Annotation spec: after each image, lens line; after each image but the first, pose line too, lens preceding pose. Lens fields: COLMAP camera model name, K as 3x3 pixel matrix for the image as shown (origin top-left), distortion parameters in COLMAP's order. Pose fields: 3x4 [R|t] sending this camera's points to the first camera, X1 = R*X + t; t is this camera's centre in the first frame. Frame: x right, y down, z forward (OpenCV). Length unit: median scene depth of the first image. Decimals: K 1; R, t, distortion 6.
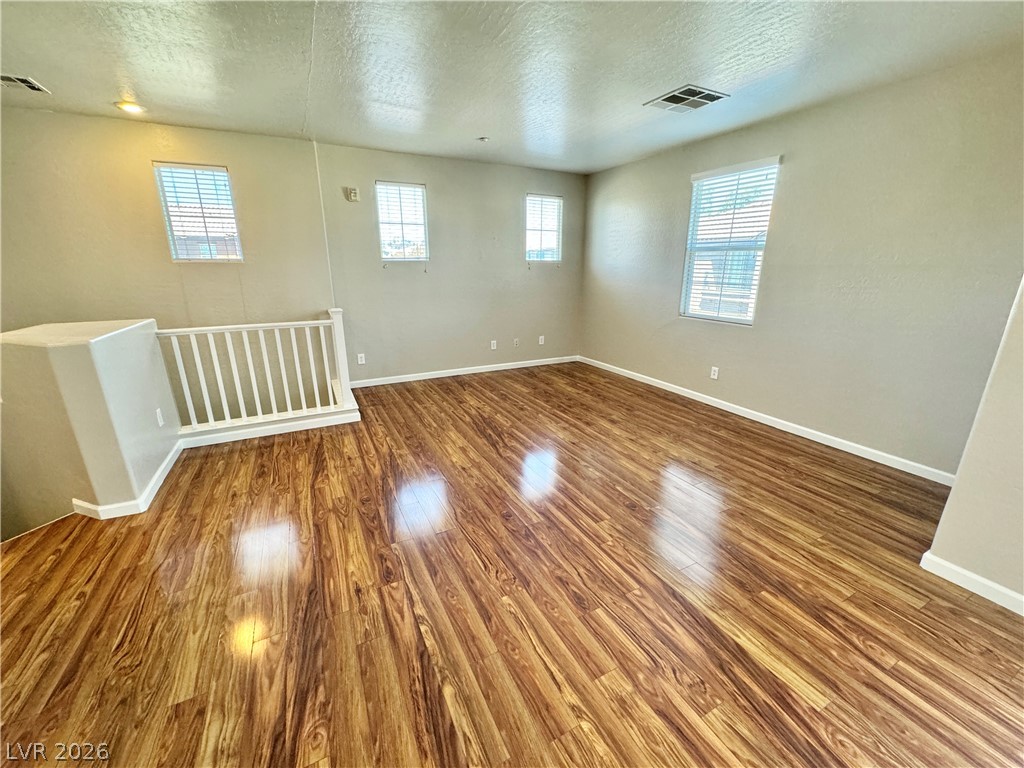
lens RADIAL K [[410.6, 0, 508.2], [0, 410.6, 384.1], [0, 0, 1]] dist [-0.003162, 0.000754]
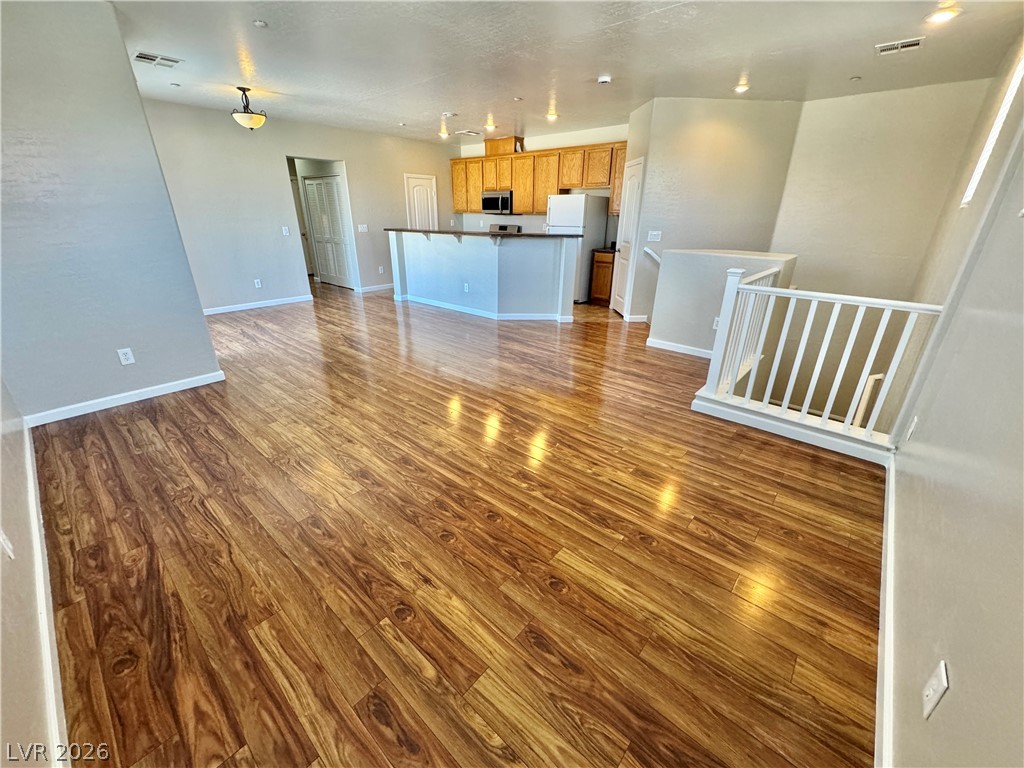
lens RADIAL K [[410.6, 0, 512.3], [0, 410.6, 388.2], [0, 0, 1]] dist [-0.003162, 0.000754]
pose [[-0.925099, 0.143328, -0.351637, 0.312392], [-0.112555, 0.780914, 0.614415, -0.511044], [0.362661, 0.607973, -0.706290, 1.811415]]
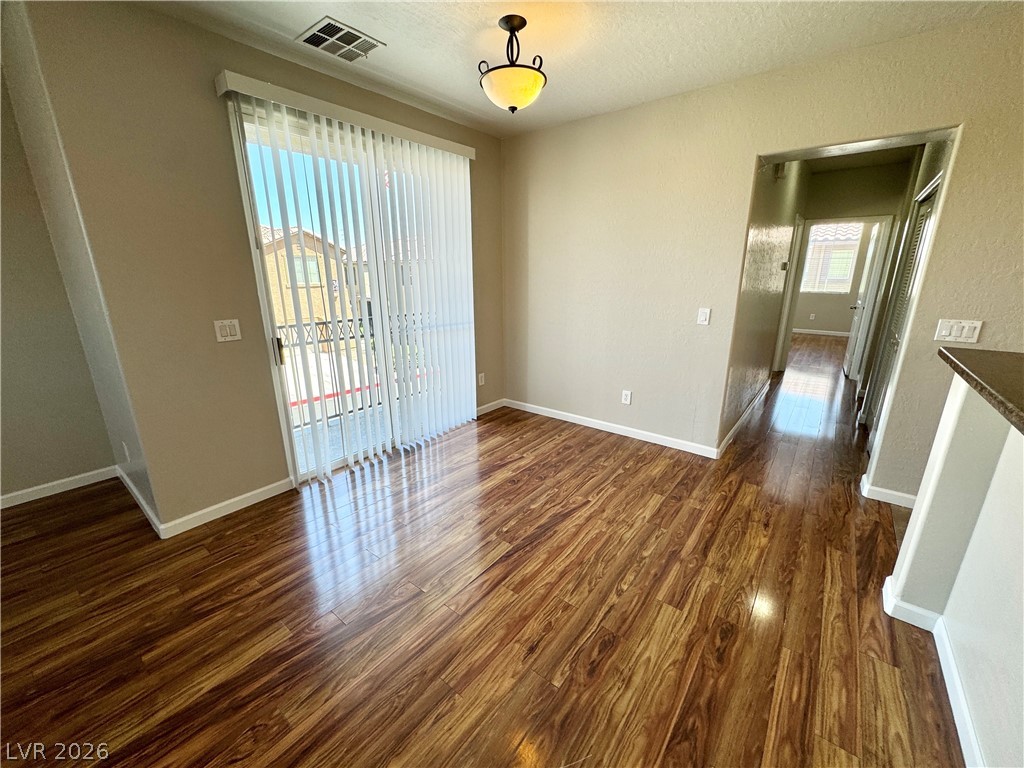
lens RADIAL K [[410.6, 0, 507.7], [0, 410.6, 381.1], [0, 0, 1]] dist [-0.003162, 0.000754]
pose [[-0.407018, -0.244729, 0.880025, -0.178271], [0.260757, 0.892216, 0.368722, -0.075182], [-0.875410, 0.379549, -0.299333, 0.223741]]
